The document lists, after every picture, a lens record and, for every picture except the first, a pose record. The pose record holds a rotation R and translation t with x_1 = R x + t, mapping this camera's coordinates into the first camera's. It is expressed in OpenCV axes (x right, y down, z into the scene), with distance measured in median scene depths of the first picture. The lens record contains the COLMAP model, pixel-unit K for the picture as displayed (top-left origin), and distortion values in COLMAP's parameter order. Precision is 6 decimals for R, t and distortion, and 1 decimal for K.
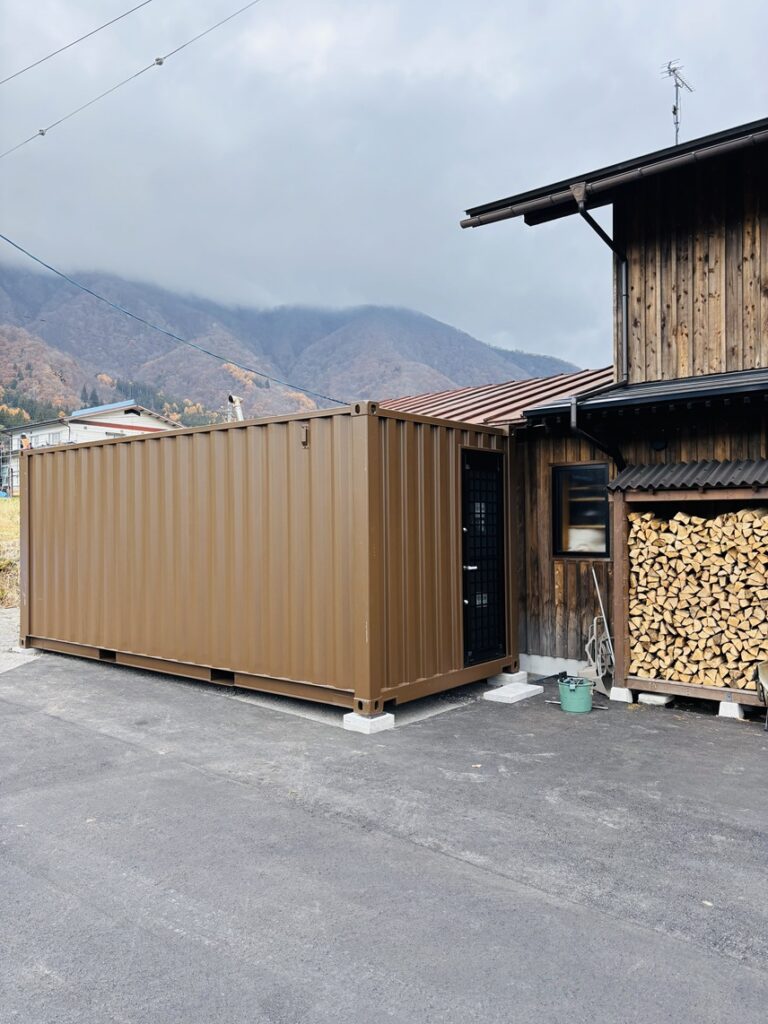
lens RADIAL K [[776.0, 0, 382.3], [0, 776.0, 515.9], [0, 0, 1]] dist [0.027207, -0.006938]
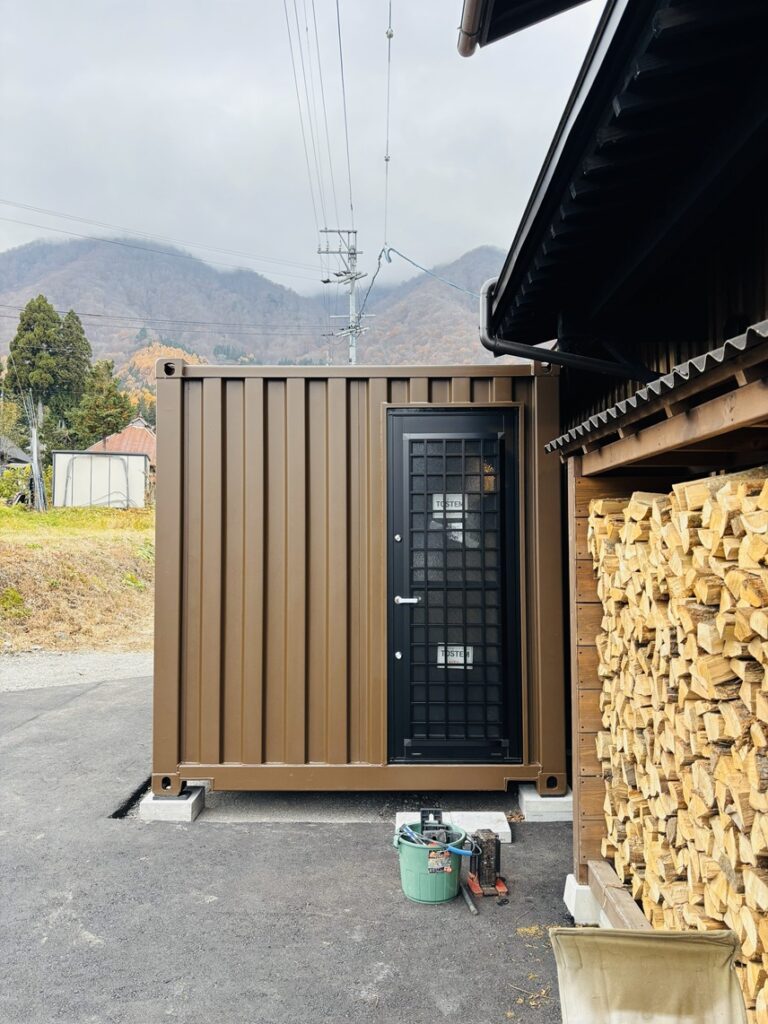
lens RADIAL K [[776.0, 0, 381.2], [0, 776.0, 512.0], [0, 0, 1]] dist [0.027207, -0.006938]
pose [[0.630895, -0.028929, -0.775328, 0.668056], [0.000820, 0.999329, -0.036620, 0.022899], [0.775867, 0.022467, 0.630496, 0.690705]]
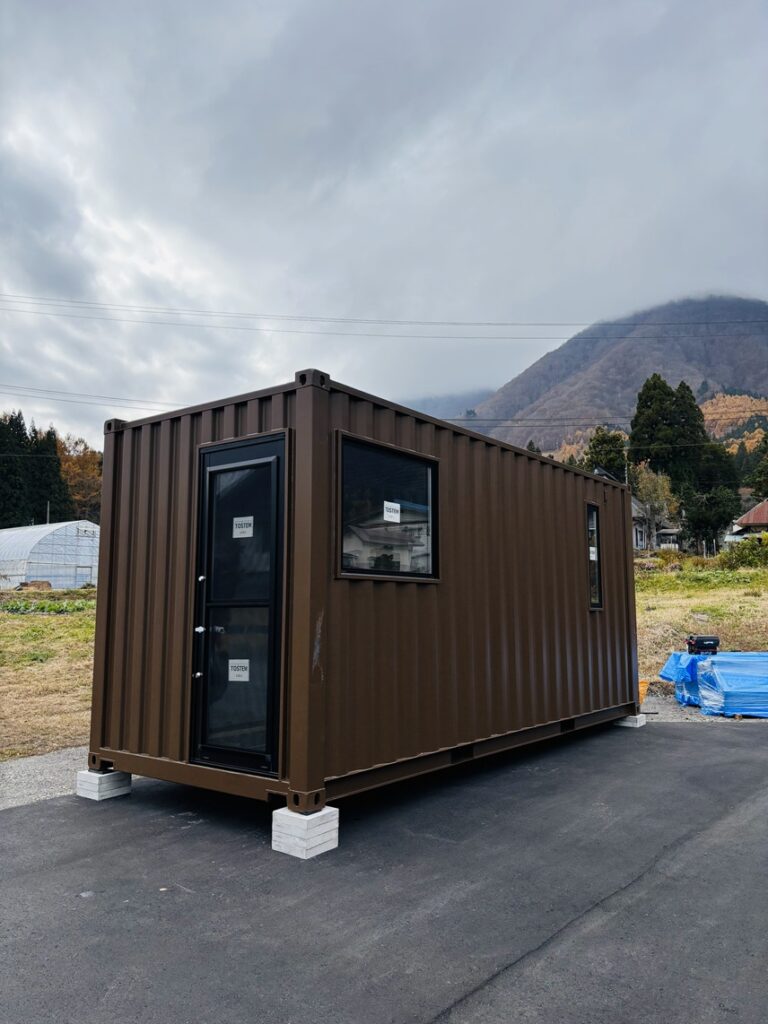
lens RADIAL K [[776.0, 0, 381.9], [0, 776.0, 511.0], [0, 0, 1]] dist [0.027207, -0.006938]
pose [[-0.007649, -0.115692, -0.993256, 0.682106], [0.011644, 0.993207, -0.115776, 0.021441], [0.999903, -0.012451, -0.006250, 0.625871]]
